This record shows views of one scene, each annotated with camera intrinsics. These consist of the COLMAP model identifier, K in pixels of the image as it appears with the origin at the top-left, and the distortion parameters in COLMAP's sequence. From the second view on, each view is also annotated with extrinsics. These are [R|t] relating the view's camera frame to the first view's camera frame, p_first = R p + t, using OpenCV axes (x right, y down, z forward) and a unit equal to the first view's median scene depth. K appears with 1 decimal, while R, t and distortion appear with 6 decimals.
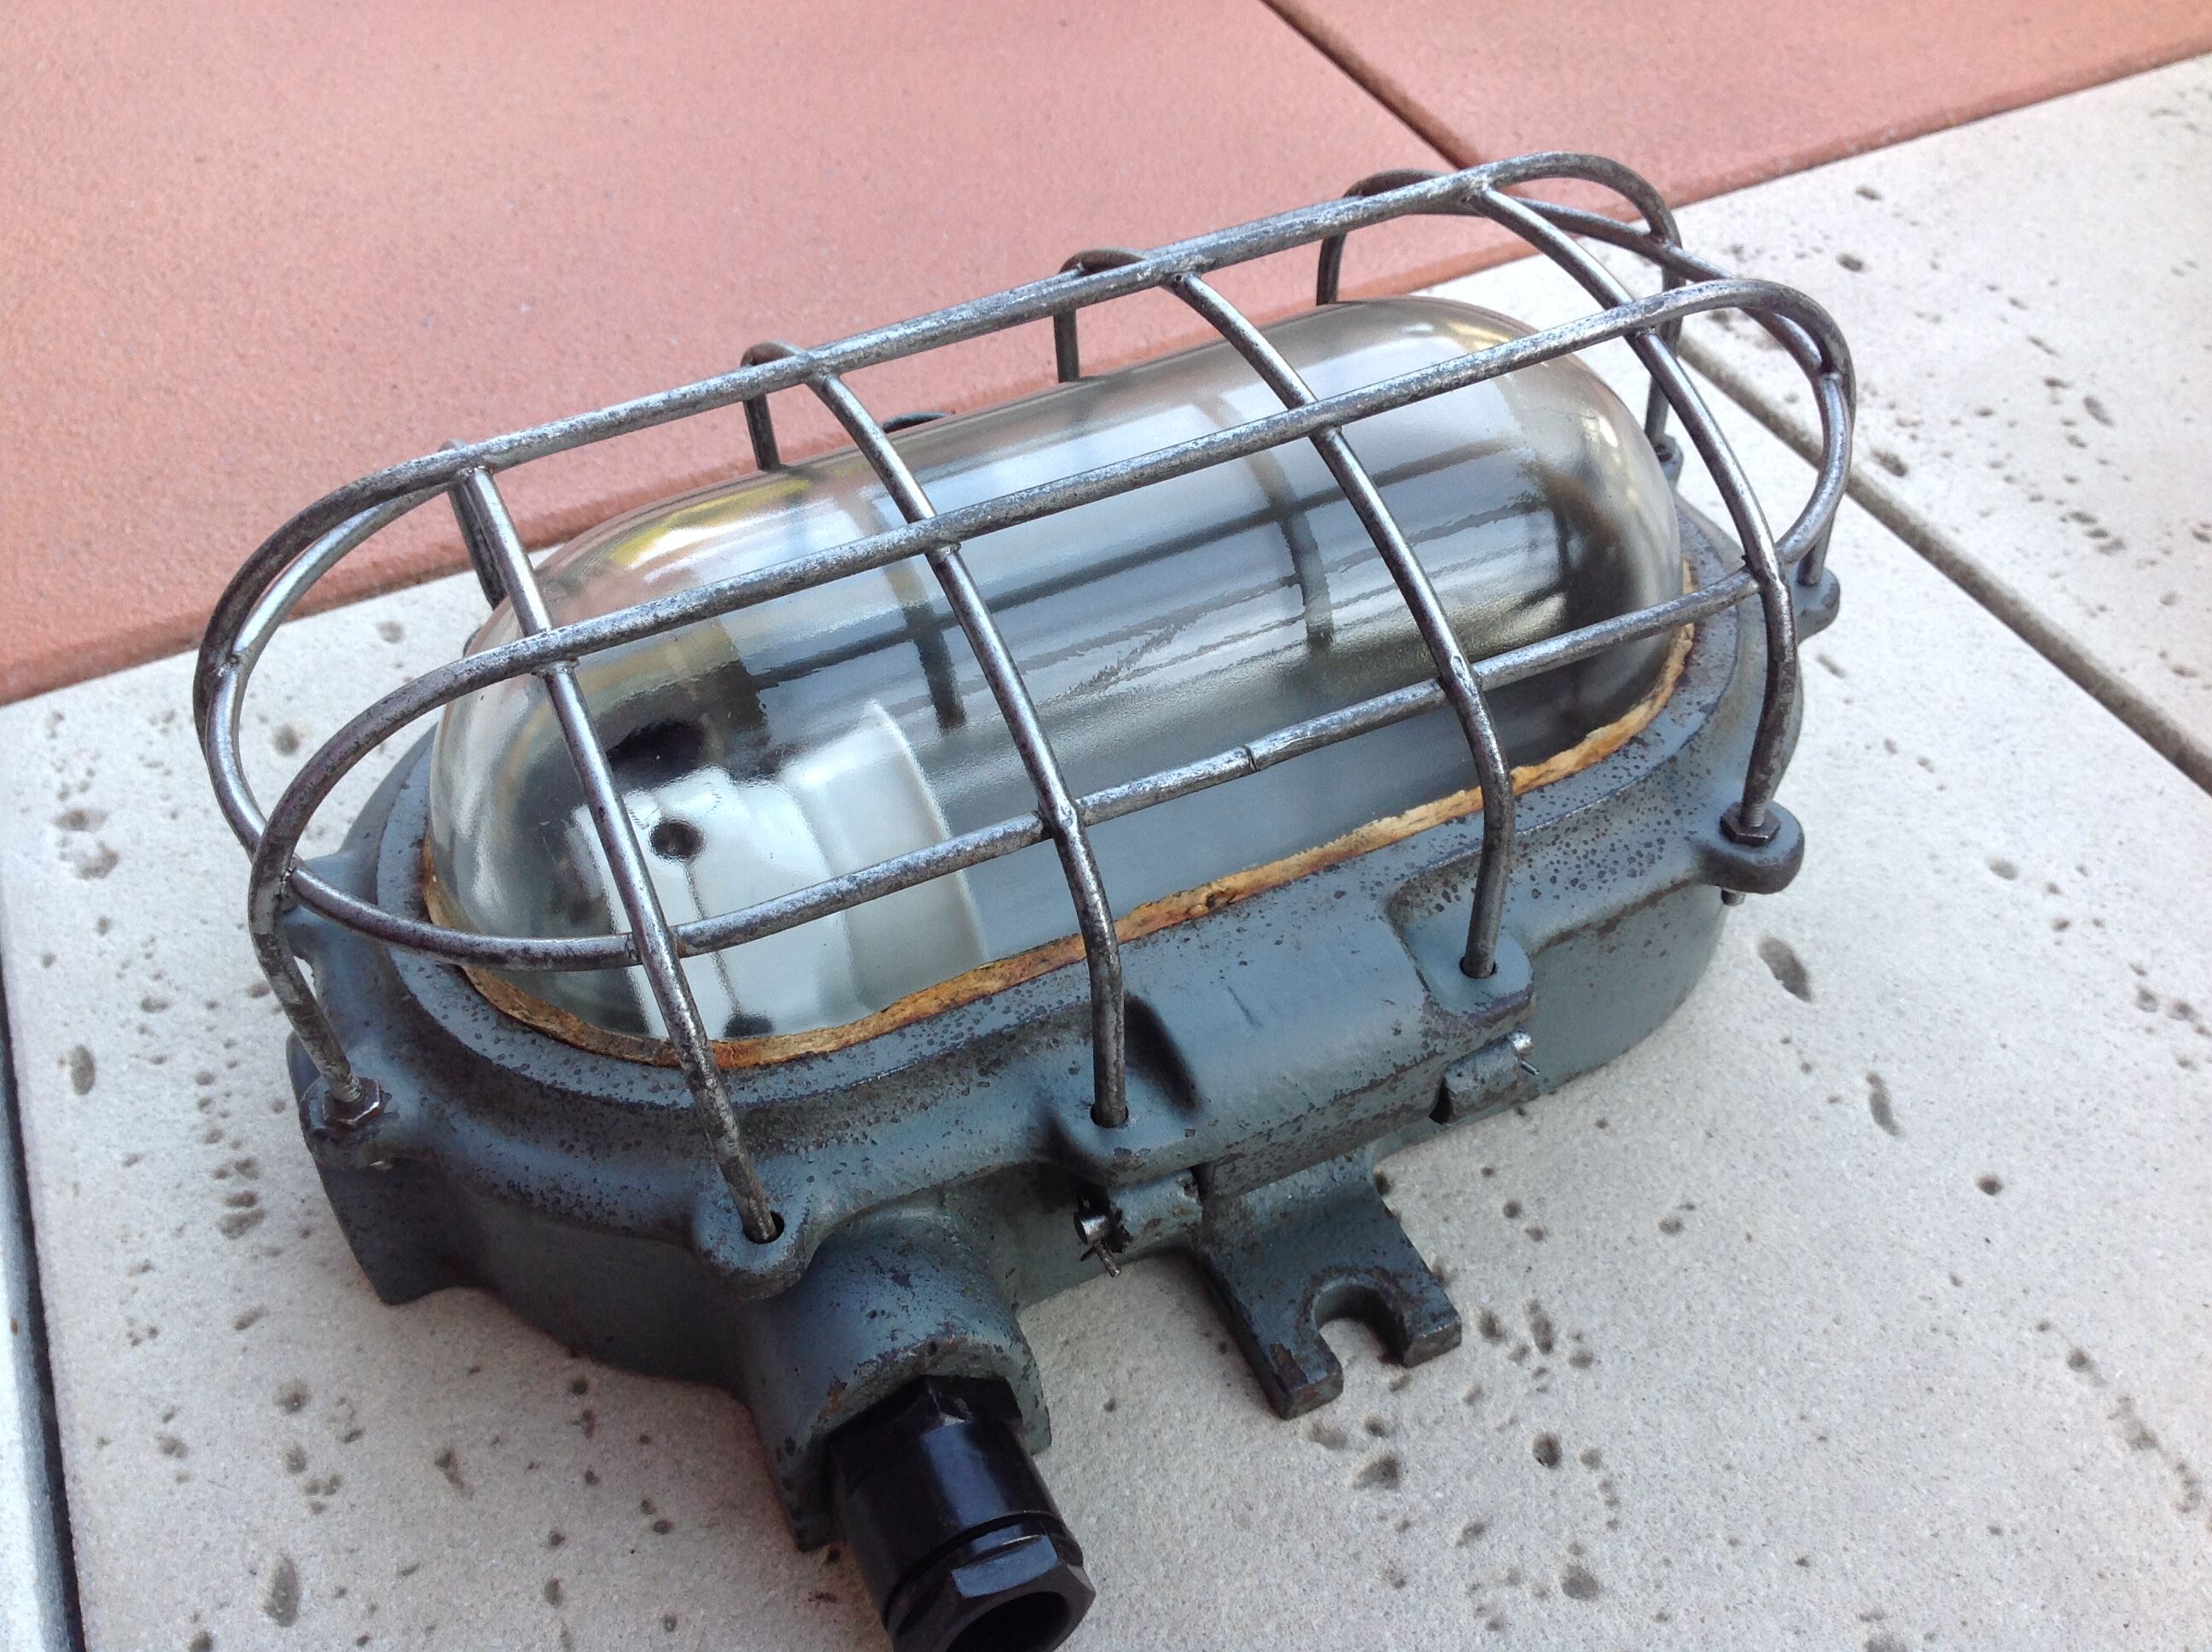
lens RADIAL K [[2101.4, 0, 1106.0], [0, 2101.4, 826.0], [0, 0, 1]] dist [0.108134, -0.250198]
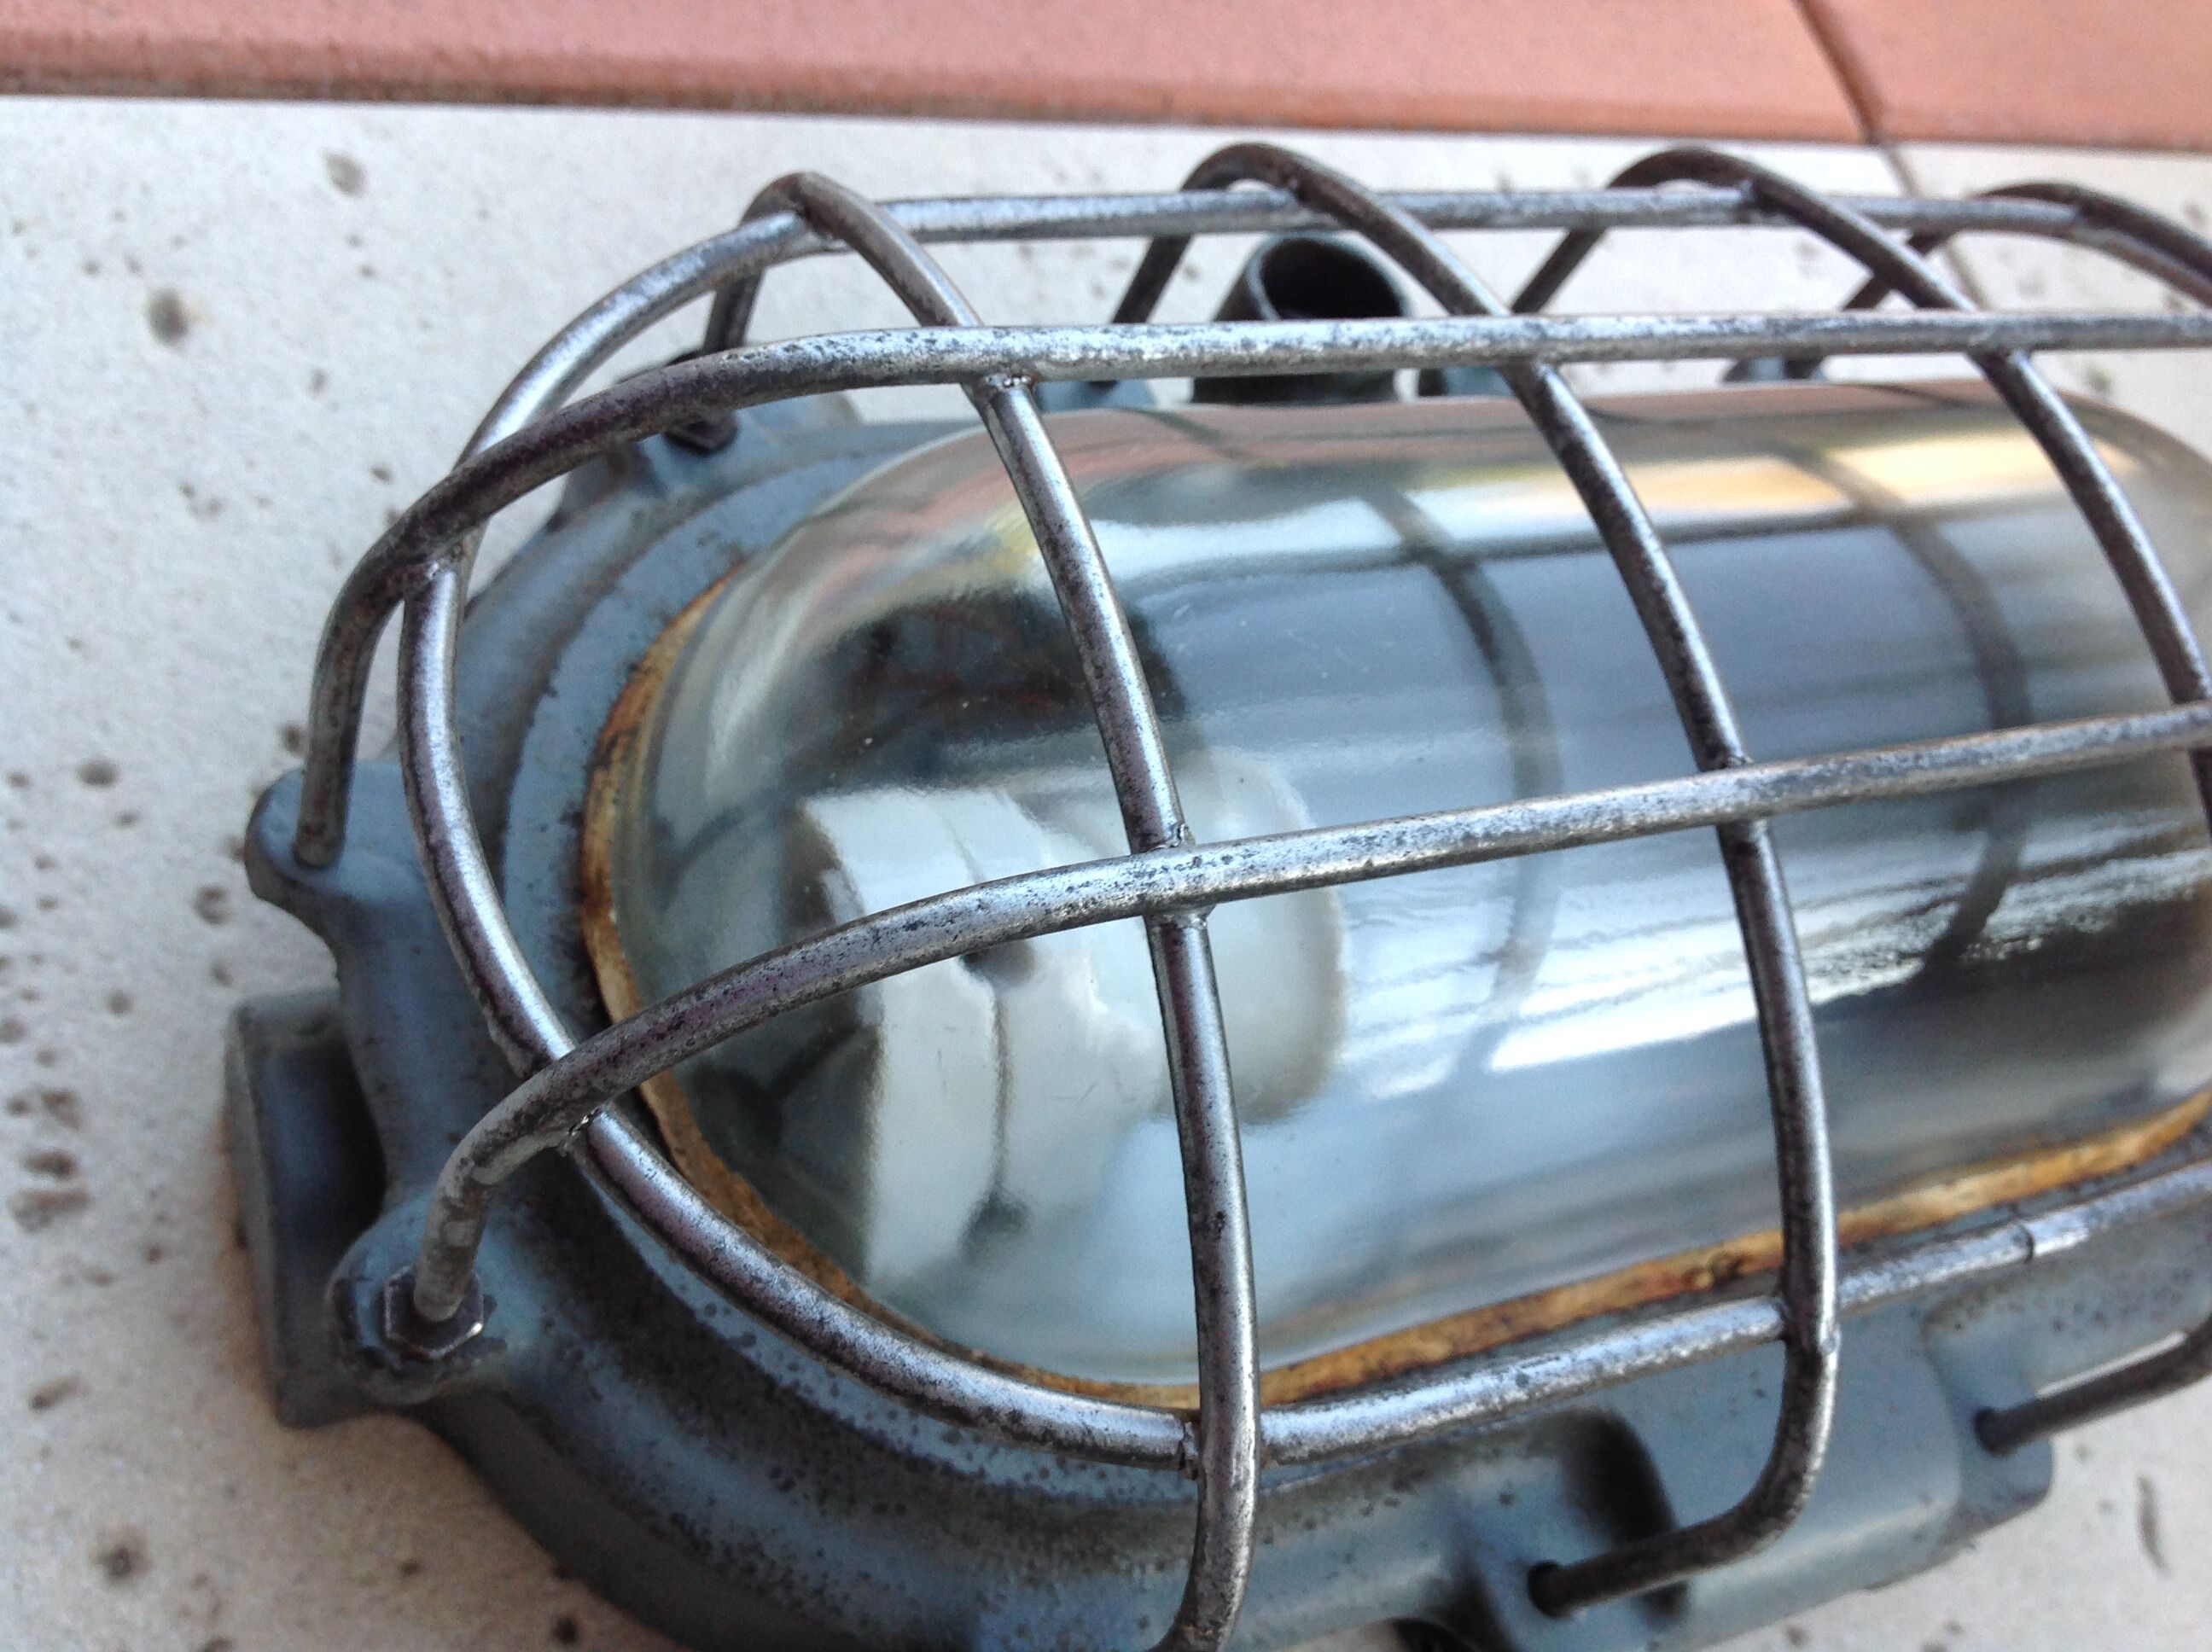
lens RADIAL K [[2173.5, 0, 1106.0], [0, 2173.5, 826.0], [0, 0, 1]] dist [-0.010095, -0.033163]
pose [[0.917594, 0.282479, 0.279691, -0.360206], [-0.340373, 0.921767, 0.185719, -0.156784], [-0.205348, -0.265614, 0.941956, 0.394503]]
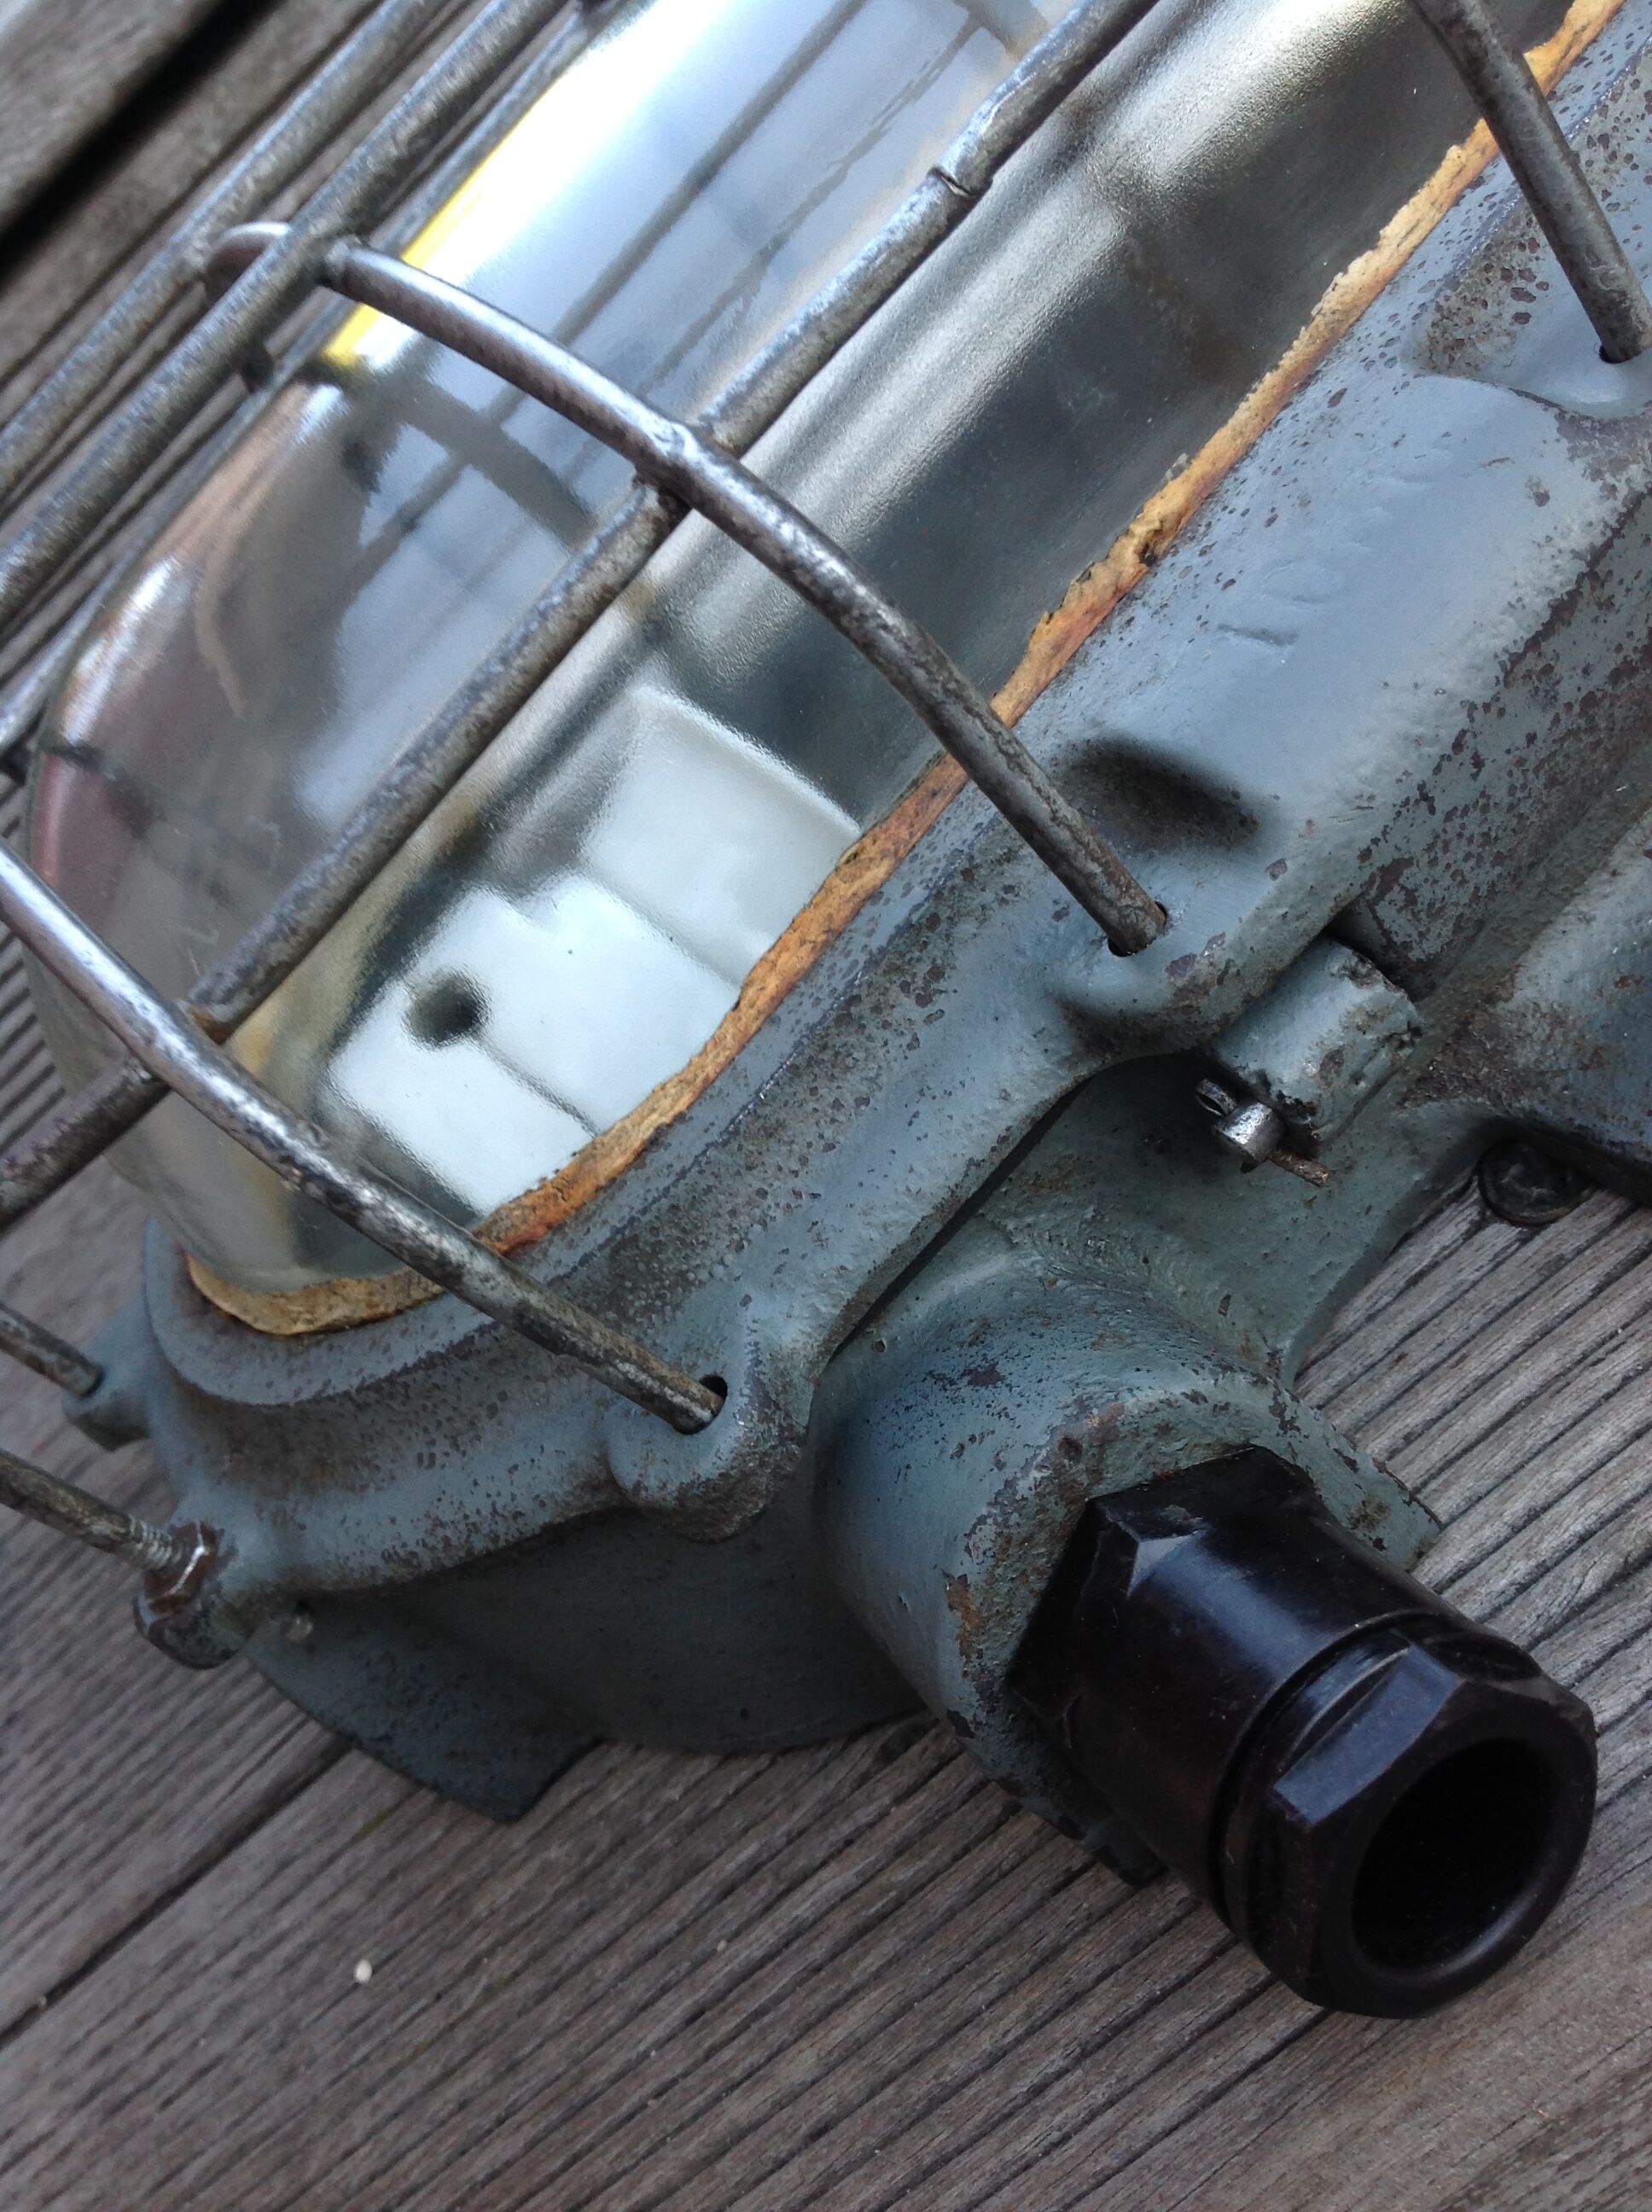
lens RADIAL K [[2190.6, 0, 783.2], [0, 2190.6, 1108.6], [0, 0, 1]] dist [0.095039, -0.279928]
pose [[0.794473, -0.533740, -0.289714, 0.062351], [0.513761, 0.845071, -0.148005, 0.193482], [0.323825, -0.031258, 0.945600, 0.390422]]
